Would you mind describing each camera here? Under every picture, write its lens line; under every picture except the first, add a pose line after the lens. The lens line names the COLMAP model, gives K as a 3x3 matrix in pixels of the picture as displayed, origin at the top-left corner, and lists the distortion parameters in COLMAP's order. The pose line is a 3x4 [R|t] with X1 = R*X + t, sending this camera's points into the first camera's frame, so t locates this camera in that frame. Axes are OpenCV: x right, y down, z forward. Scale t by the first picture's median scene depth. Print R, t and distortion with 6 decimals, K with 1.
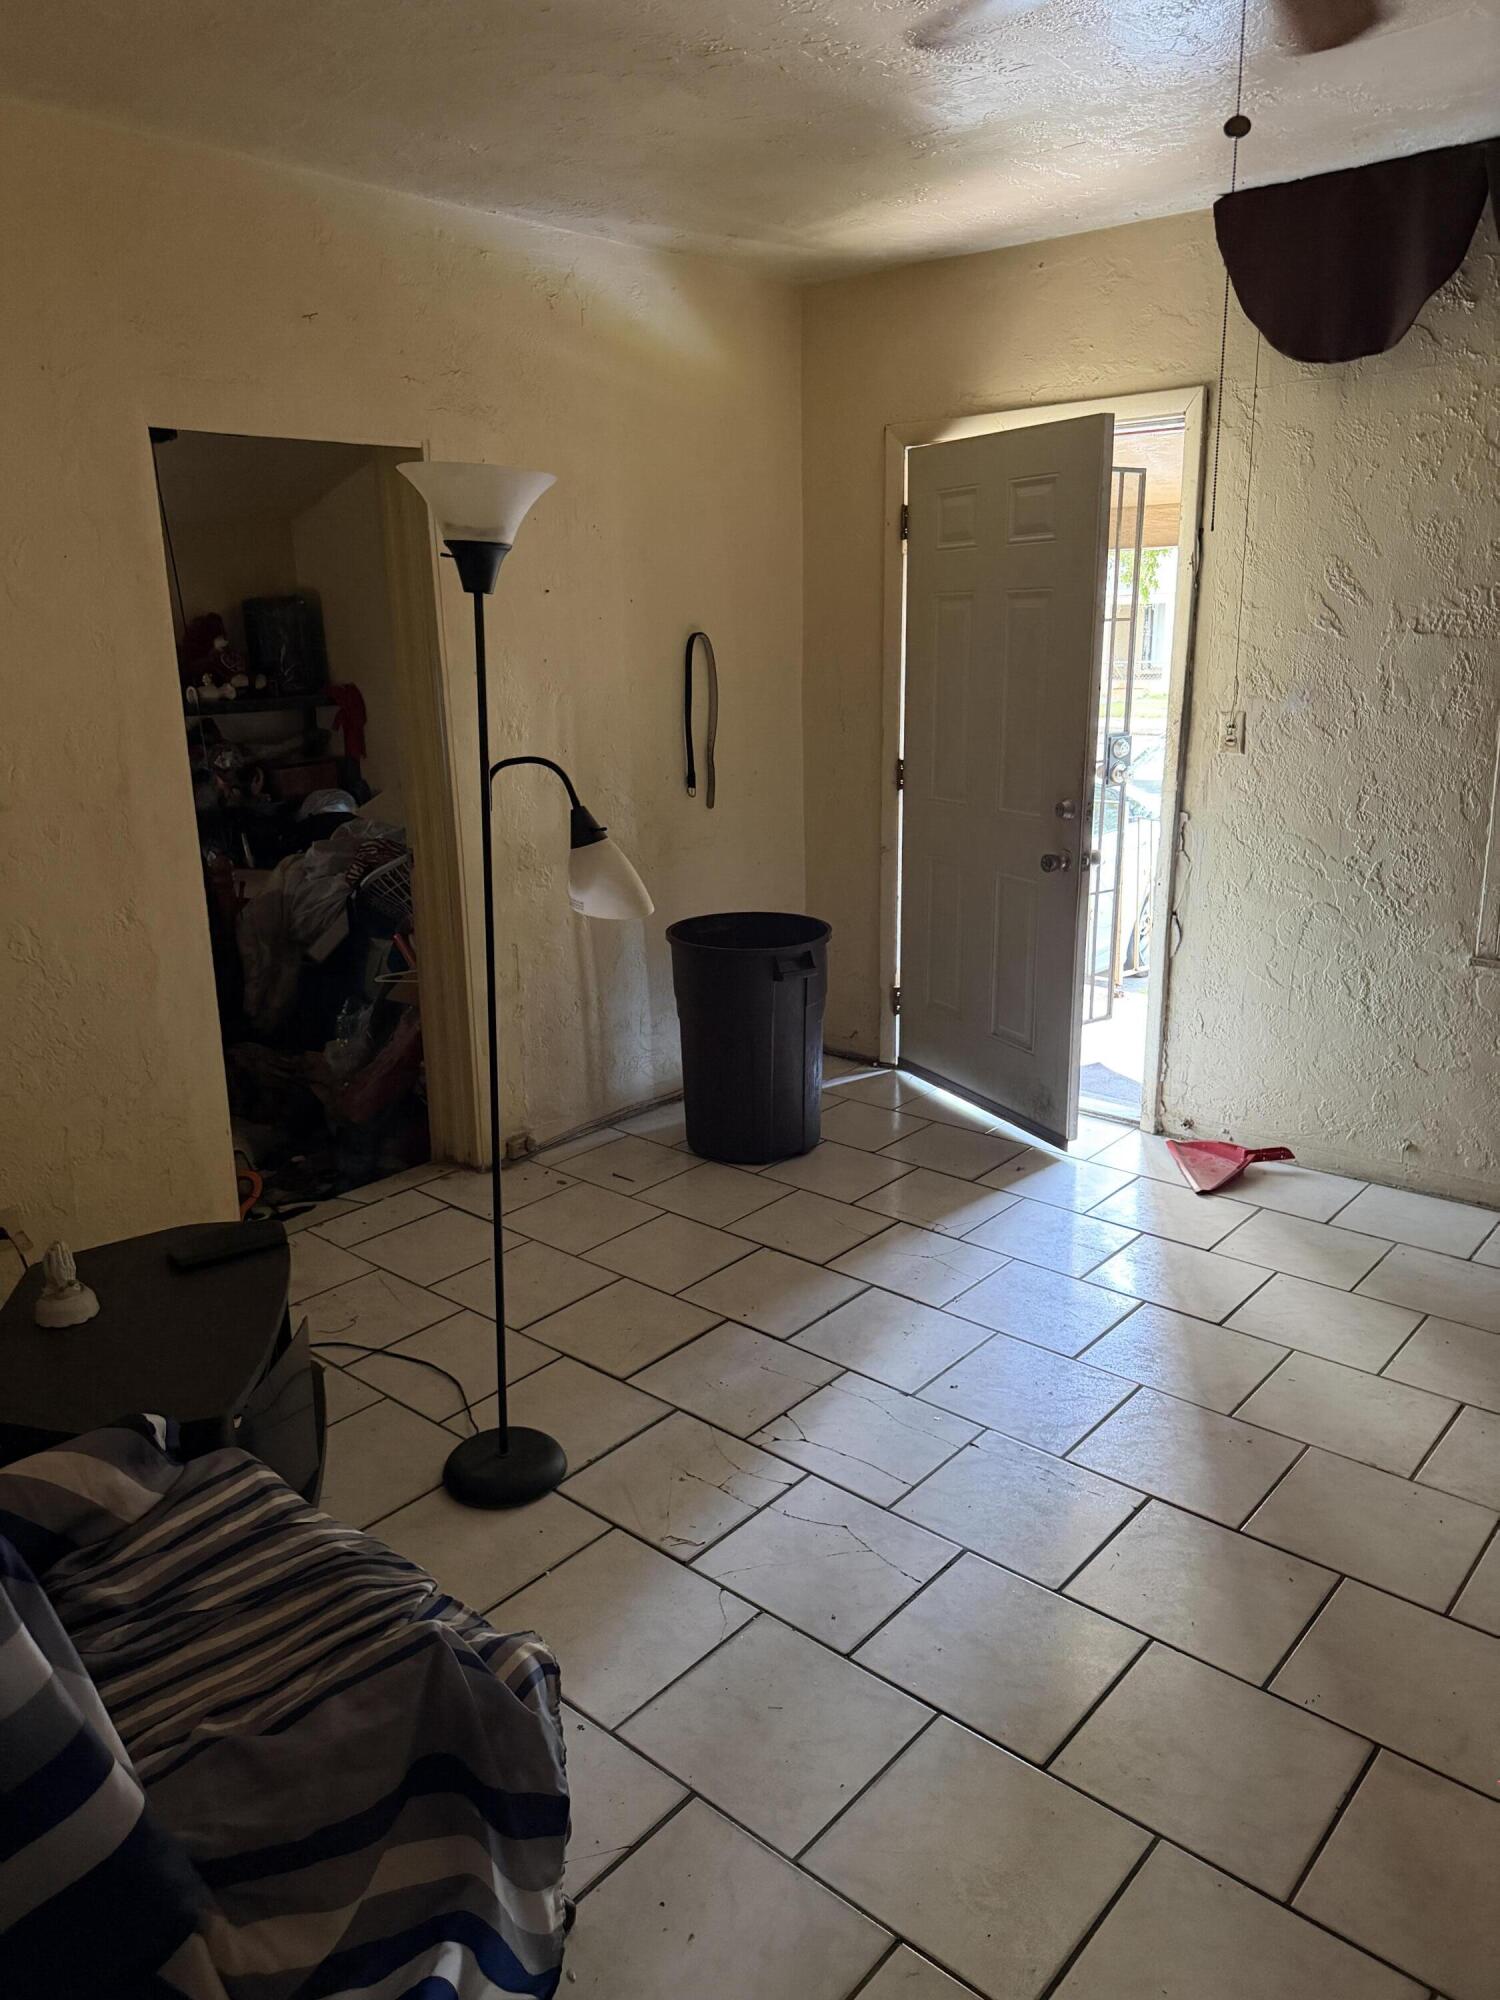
lens RADIAL K [[1404.2, 0, 753.8], [0, 1404.2, 992.0], [0, 0, 1]] dist [0.019934, -0.026777]
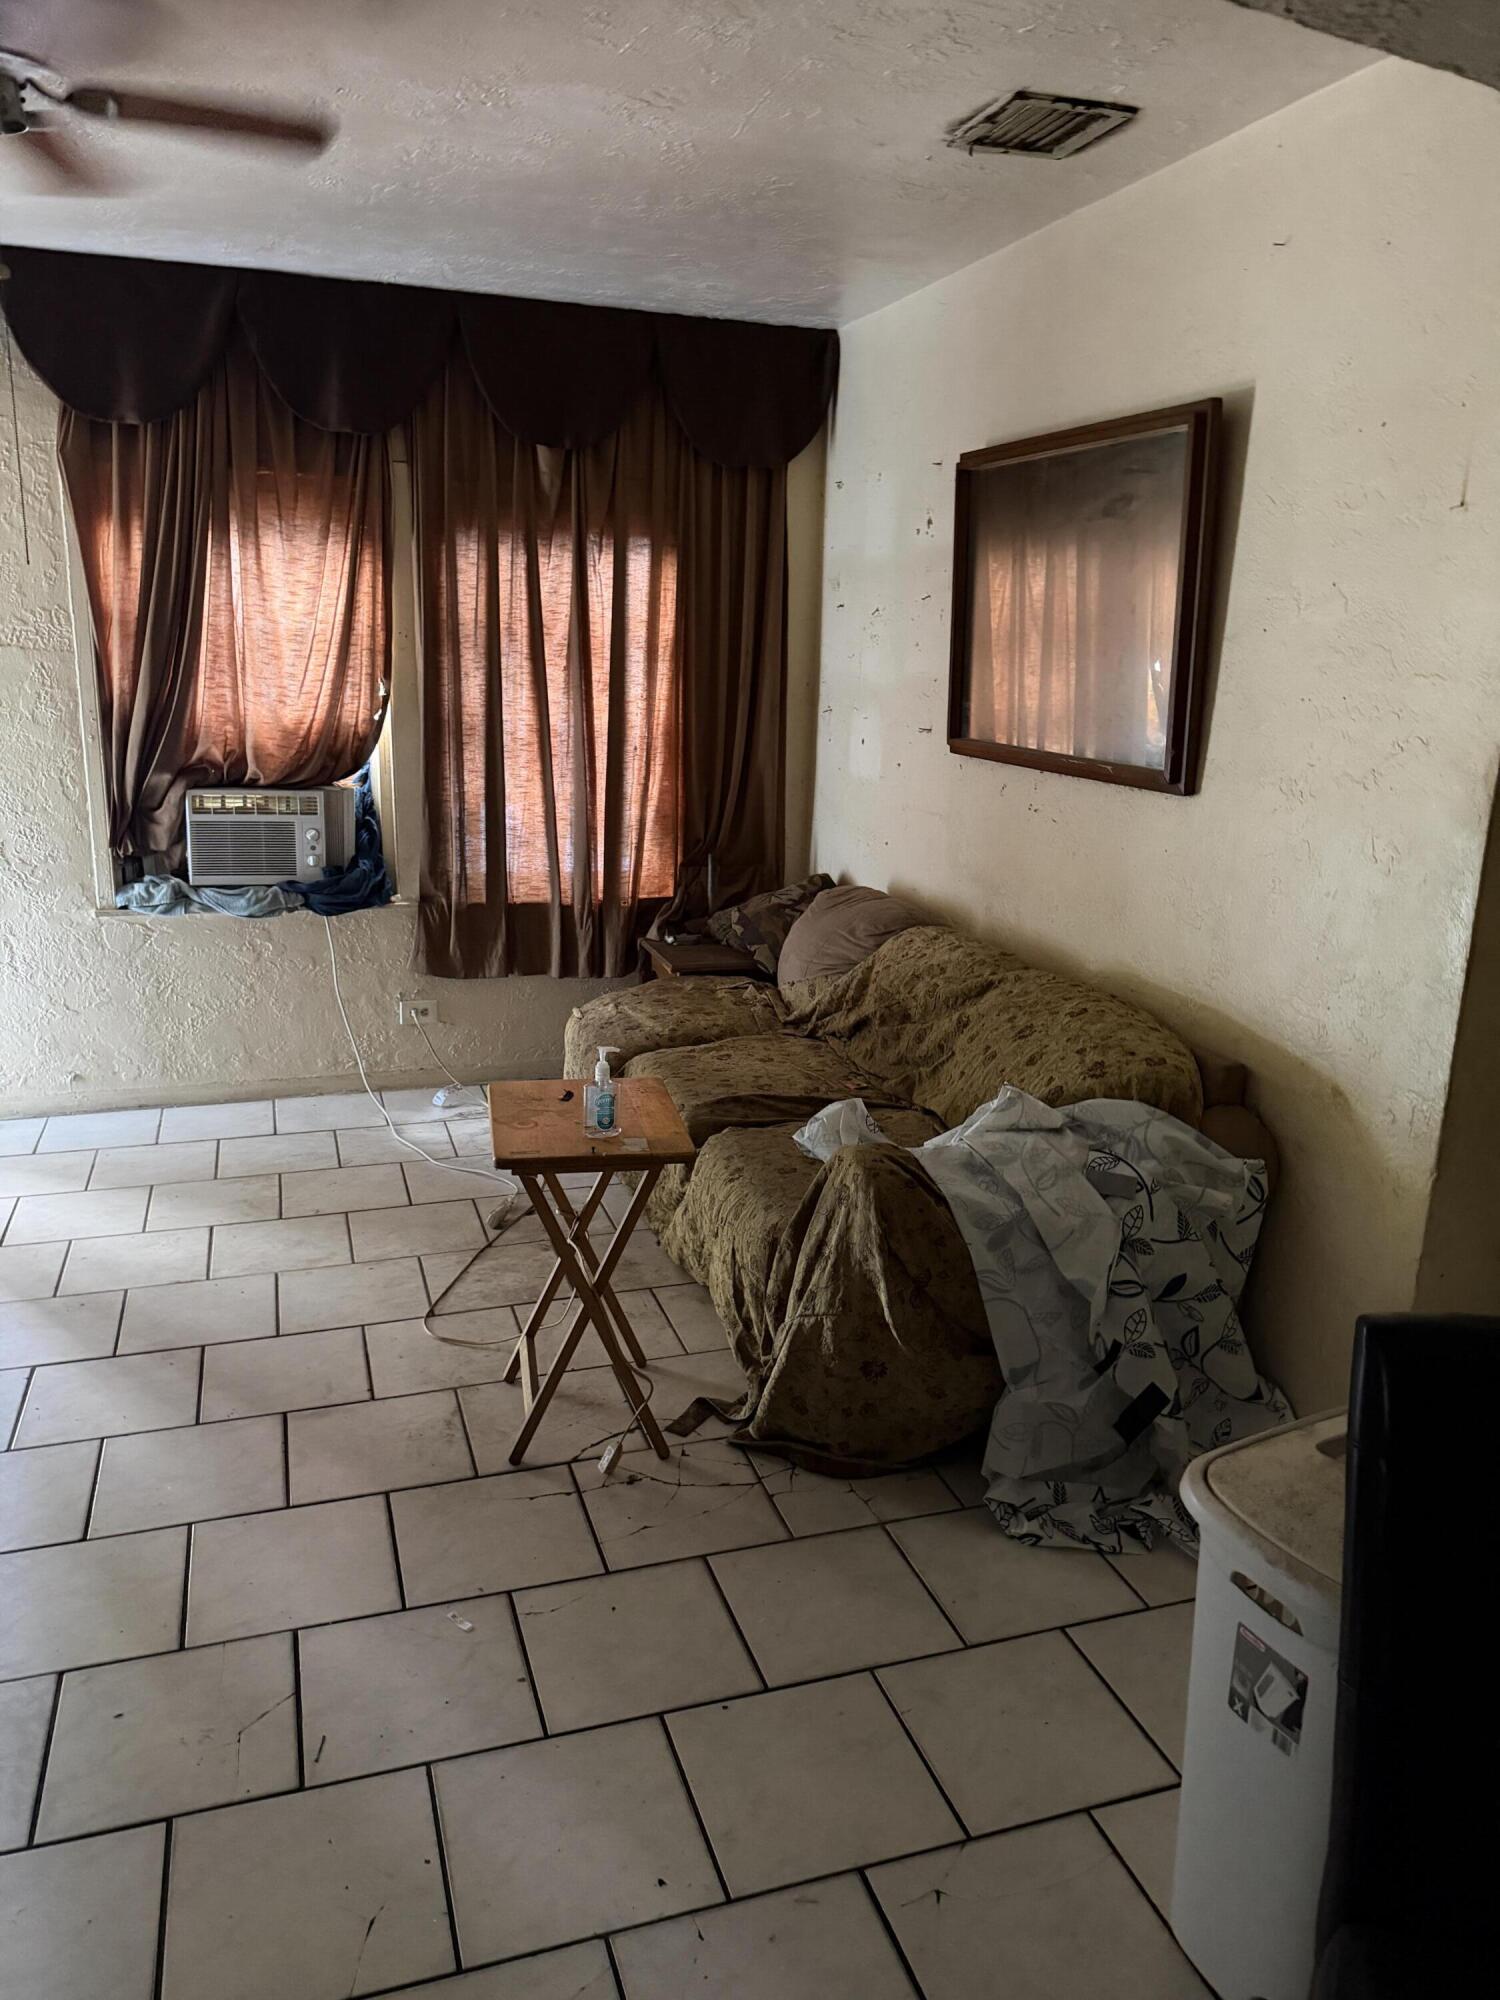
lens RADIAL K [[1404.2, 0, 742.7], [0, 1404.2, 998.7], [0, 0, 1]] dist [0.019934, -0.026777]
pose [[0.501504, -0.178170, 0.846611, -0.344014], [0.183504, 0.978205, 0.097163, 0.045538], [-0.845471, 0.106629, 0.523268, -0.149312]]
